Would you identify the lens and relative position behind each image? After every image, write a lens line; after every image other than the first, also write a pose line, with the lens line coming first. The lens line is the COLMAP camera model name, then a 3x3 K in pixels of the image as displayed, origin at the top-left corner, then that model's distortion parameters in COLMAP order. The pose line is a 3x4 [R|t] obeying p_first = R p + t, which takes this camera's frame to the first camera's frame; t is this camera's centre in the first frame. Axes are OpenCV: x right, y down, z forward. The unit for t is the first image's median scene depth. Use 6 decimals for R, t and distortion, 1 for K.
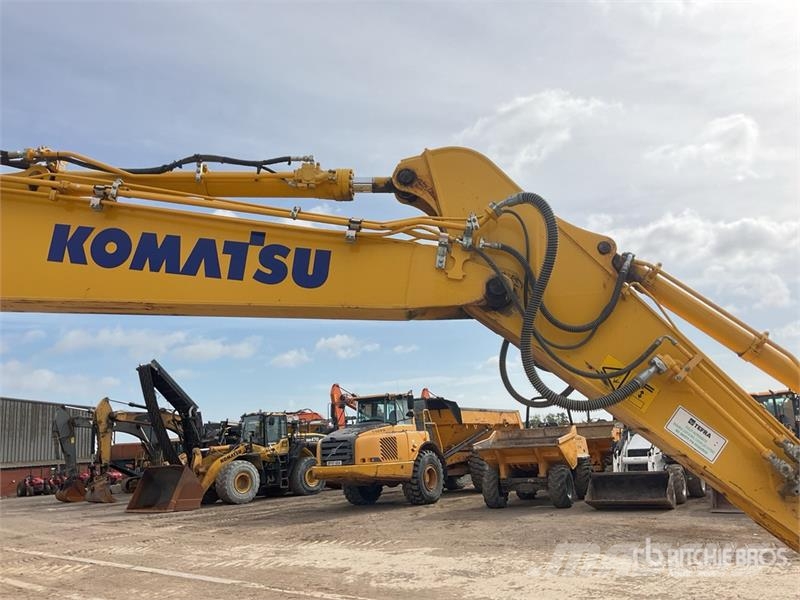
lens RADIAL K [[655.3, 0, 400.0], [0, 655.3, 300.0], [0, 0, 1]] dist [0.084015, -0.158177]
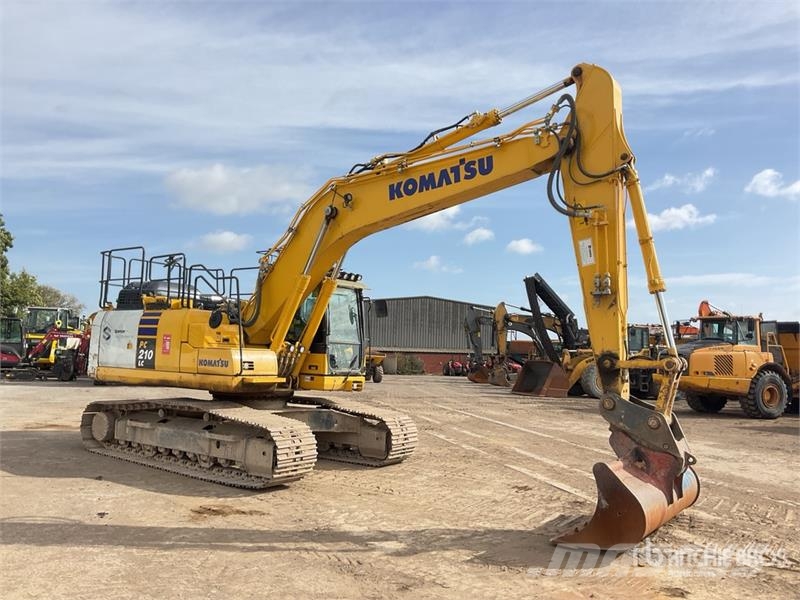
lens RADIAL K [[655.3, 0, 400.0], [0, 655.3, 300.0], [0, 0, 1]] dist [0.084015, -0.158177]
pose [[0.830029, 0.045351, -0.555873, 0.119438], [0.034586, 0.990584, 0.132462, -0.038501], [0.556646, -0.129173, 0.820646, -0.159163]]
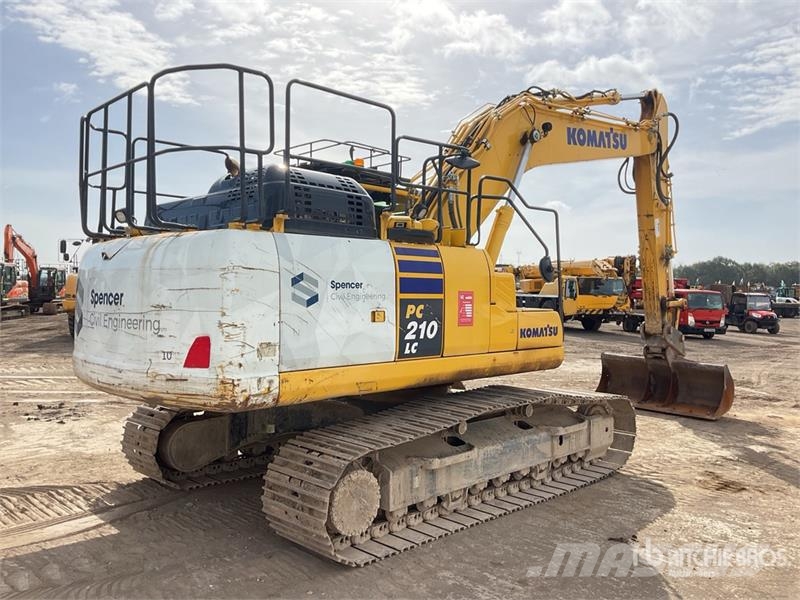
lens RADIAL K [[655.3, 0, 400.0], [0, 655.3, 300.0], [0, 0, 1]] dist [0.084015, -0.158177]
pose [[0.681587, 0.055935, 0.729596, -0.451527], [-0.212614, 0.969195, 0.124320, 0.014844], [-0.700168, -0.239857, 0.672483, -0.037713]]
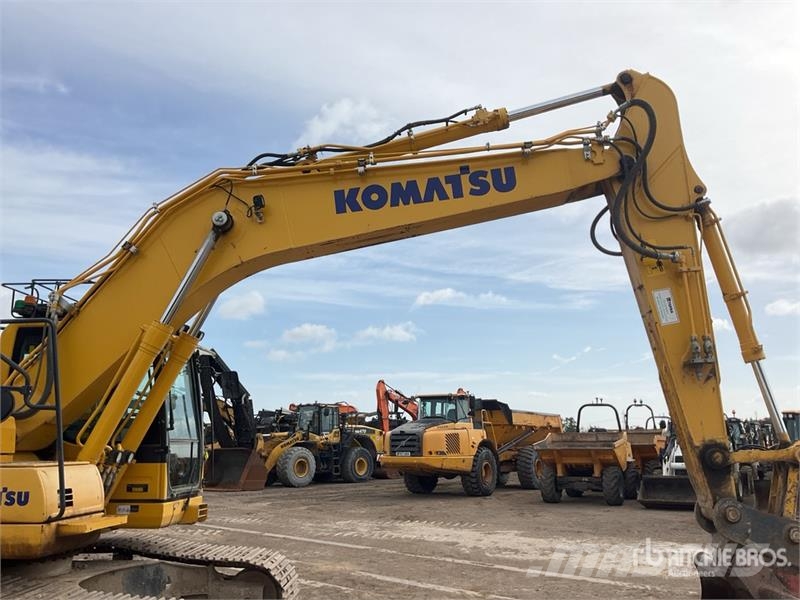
lens RADIAL K [[655.3, 0, 400.0], [0, 655.3, 300.0], [0, 0, 1]] dist [0.084015, -0.158177]
pose [[0.998659, 0.048193, -0.018933, -0.079457], [-0.048062, 0.998818, 0.007311, -0.015065], [0.019263, -0.006391, 0.999794, -0.084000]]
